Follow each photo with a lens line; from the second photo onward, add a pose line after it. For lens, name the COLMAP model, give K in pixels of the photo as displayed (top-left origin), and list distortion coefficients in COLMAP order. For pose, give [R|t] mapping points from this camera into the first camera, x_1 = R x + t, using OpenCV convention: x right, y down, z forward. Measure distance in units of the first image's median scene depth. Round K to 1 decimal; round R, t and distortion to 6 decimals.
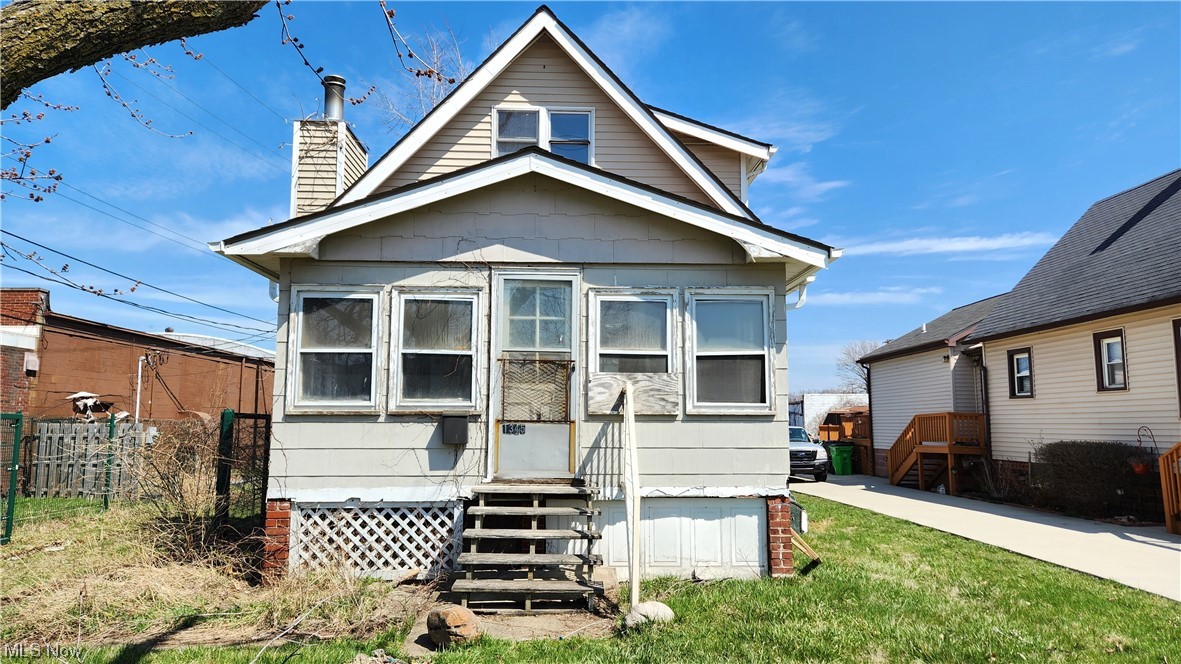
lens RADIAL K [[784.1, 0, 589.6], [0, 784.1, 328.6], [0, 0, 1]] dist [0.052939, -0.000467]
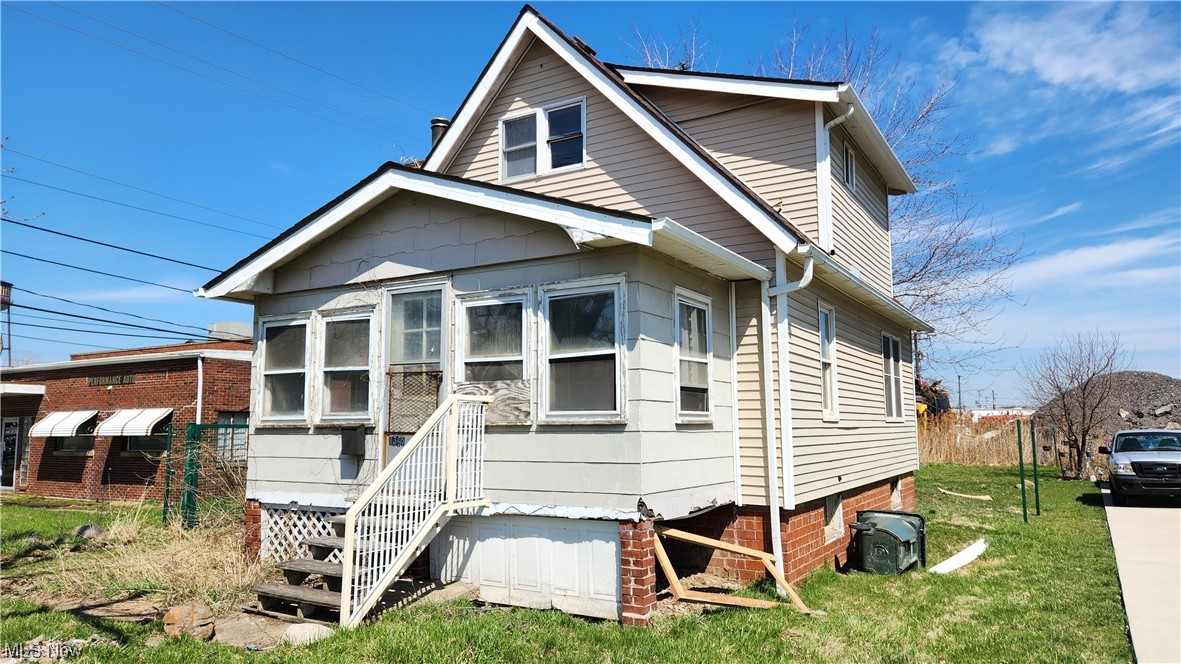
lens RADIAL K [[784.1, 0, 588.0], [0, 784.1, 334.7], [0, 0, 1]] dist [0.052939, -0.000467]
pose [[0.838779, -0.069710, -0.539990, 0.664969], [0.073130, 0.997207, -0.015139, 0.023815], [0.539538, -0.026791, 0.841535, 0.271830]]
